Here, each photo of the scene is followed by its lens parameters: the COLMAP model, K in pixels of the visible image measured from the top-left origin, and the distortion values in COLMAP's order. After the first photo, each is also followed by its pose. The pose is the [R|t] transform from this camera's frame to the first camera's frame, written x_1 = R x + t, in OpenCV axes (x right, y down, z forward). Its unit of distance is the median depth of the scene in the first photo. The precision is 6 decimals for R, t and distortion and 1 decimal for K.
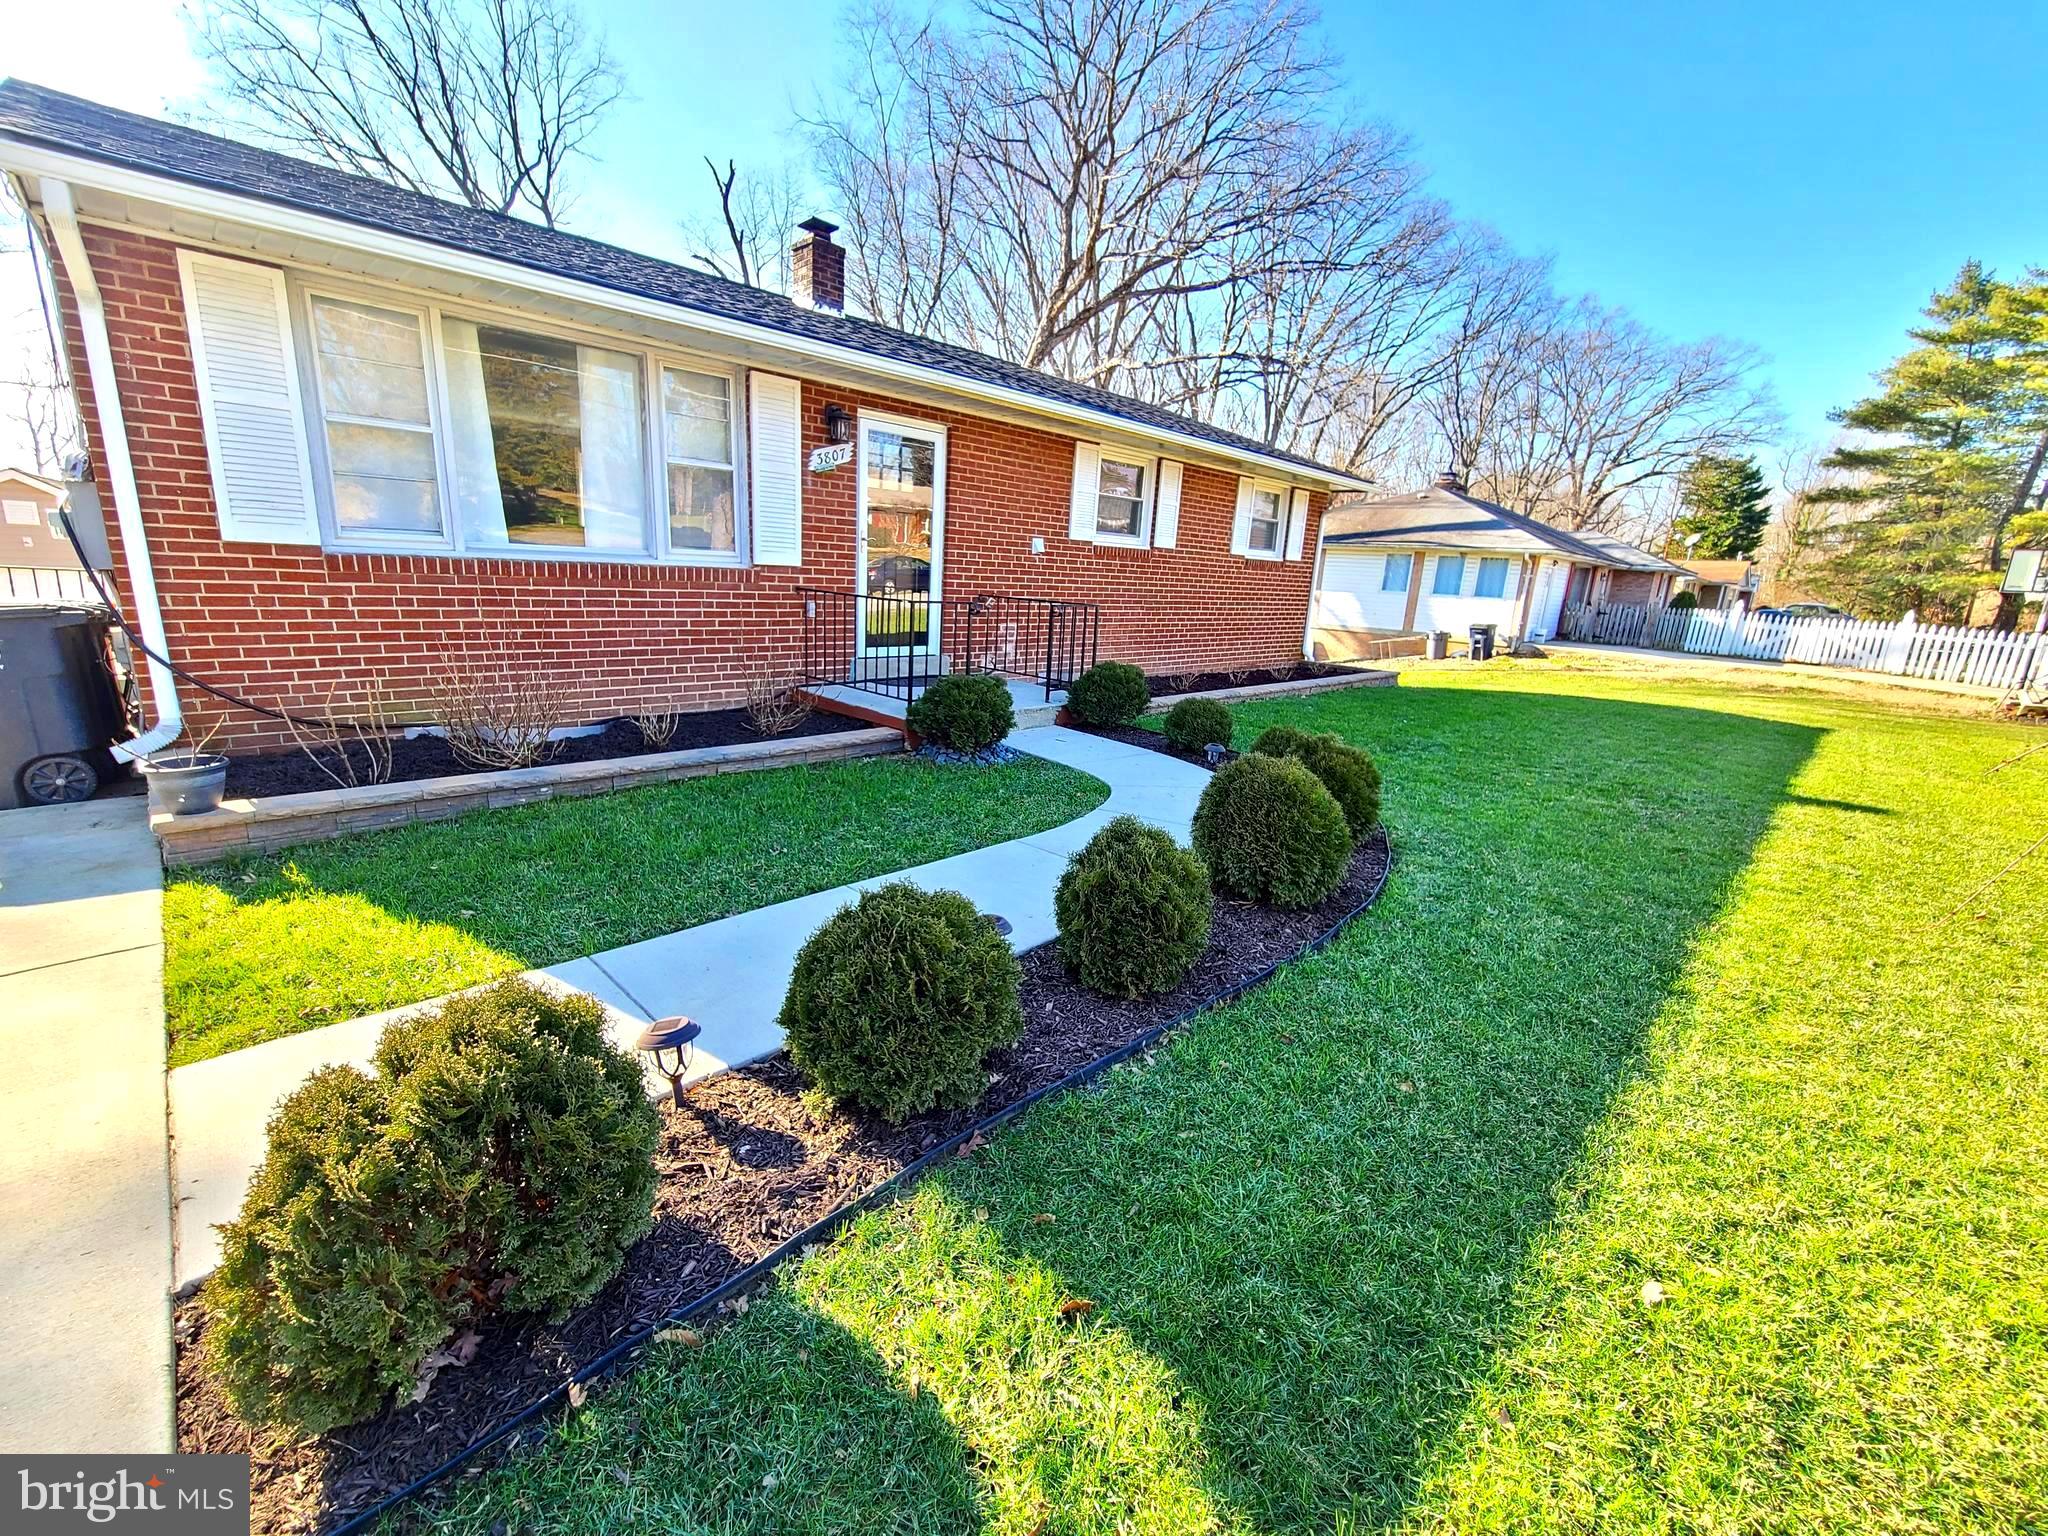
lens RADIAL K [[825.5, 0, 1020.4], [0, 825.5, 811.3], [0, 0, 1]] dist [-0.000191, -0.002492]
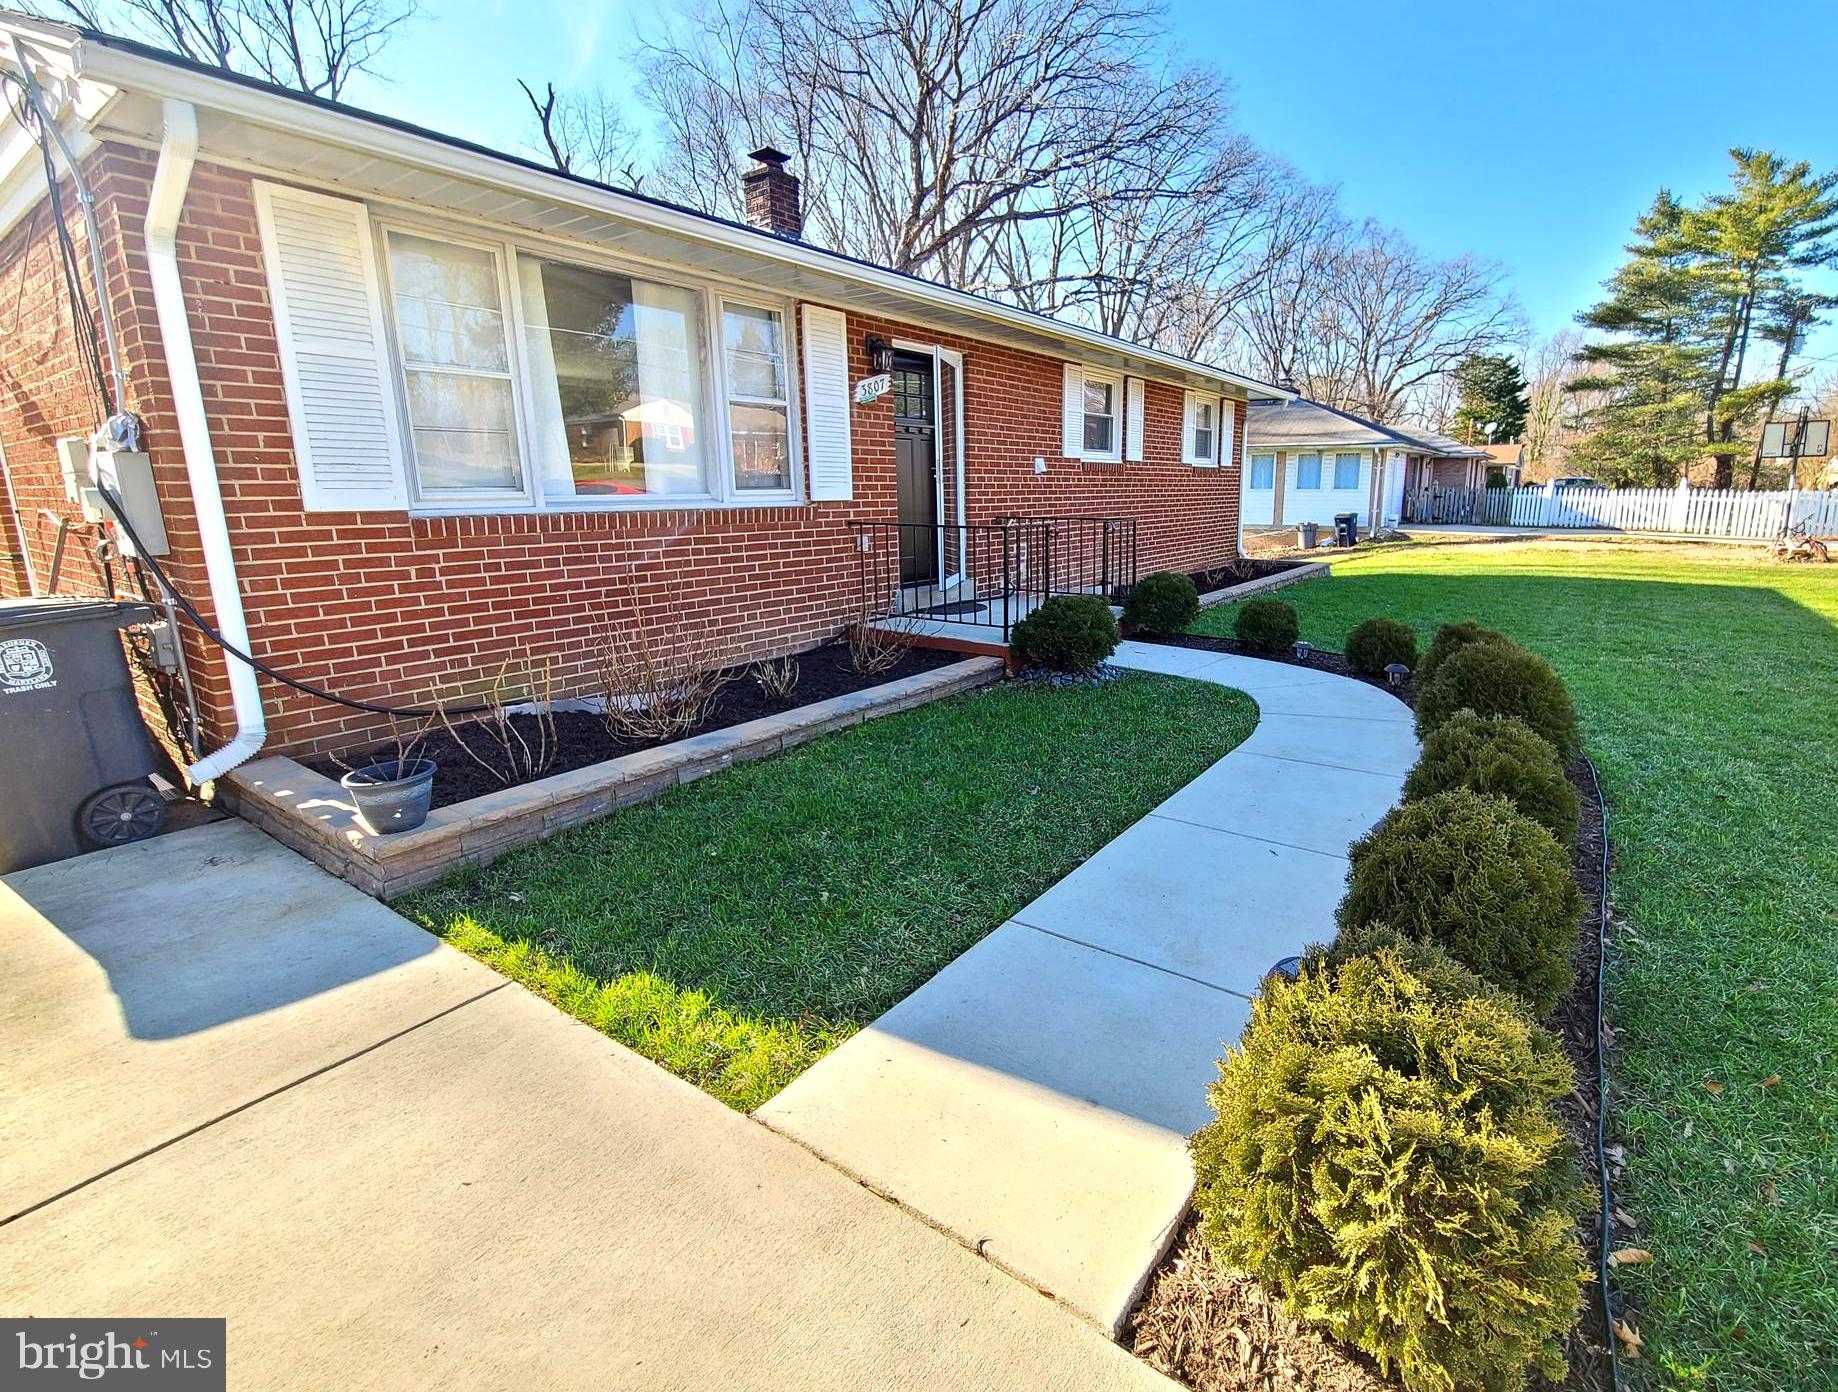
lens RADIAL K [[836.8, 0, 919.0], [0, 836.8, 696.0], [0, 0, 1]] dist [0.001144, -0.004520]
pose [[0.978897, -0.104521, 0.175602, -0.381962], [0.111344, 0.993346, -0.029434, -0.030659], [-0.171357, 0.048365, 0.984021, 0.031571]]
